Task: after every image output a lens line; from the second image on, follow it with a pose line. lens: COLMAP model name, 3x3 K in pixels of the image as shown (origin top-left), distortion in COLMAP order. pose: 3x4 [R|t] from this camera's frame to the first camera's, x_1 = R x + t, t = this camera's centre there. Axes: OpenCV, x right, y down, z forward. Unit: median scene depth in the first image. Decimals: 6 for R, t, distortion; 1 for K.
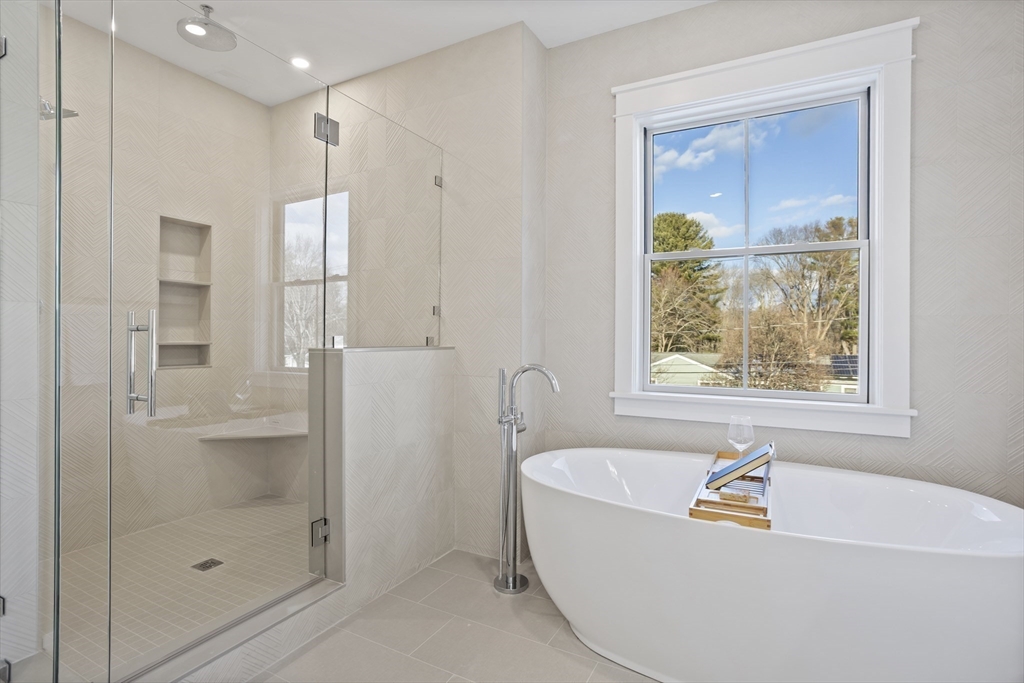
lens RADIAL K [[502.8, 0, 509.3], [0, 502.8, 337.3], [0, 0, 1]] dist [-0.065883, 0.042770]
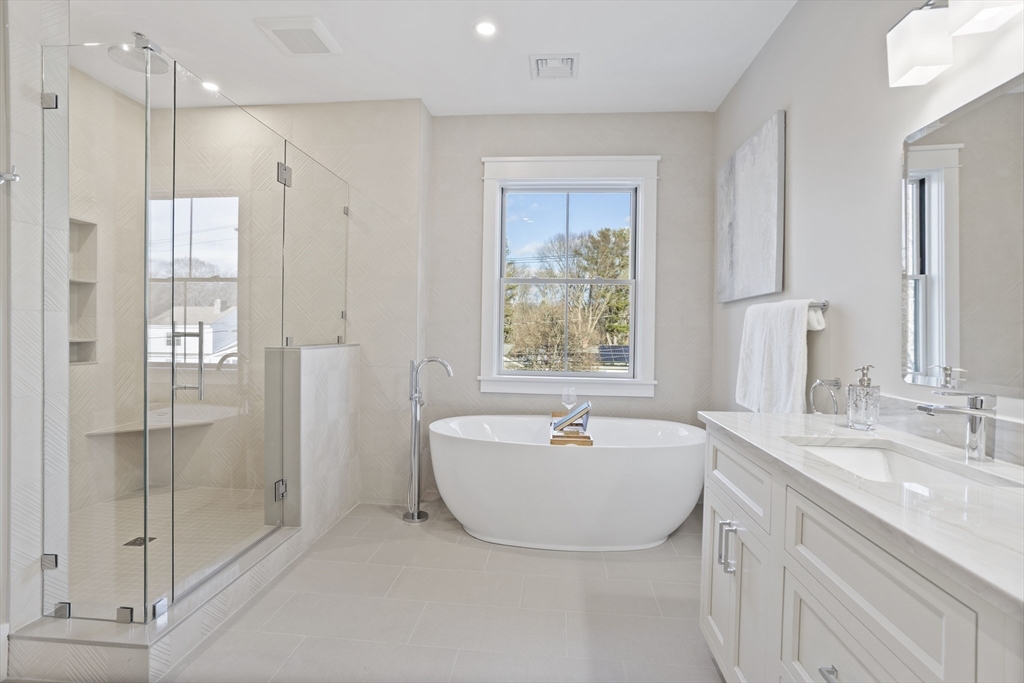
lens RADIAL K [[502.8, 0, 509.3], [0, 502.8, 337.3], [0, 0, 1]] dist [-0.065883, 0.042770]
pose [[0.918979, 0.002160, 0.394301, -0.261465], [-0.009833, 0.999800, 0.017441, -0.023599], [-0.394184, -0.019905, 0.918816, -0.310639]]
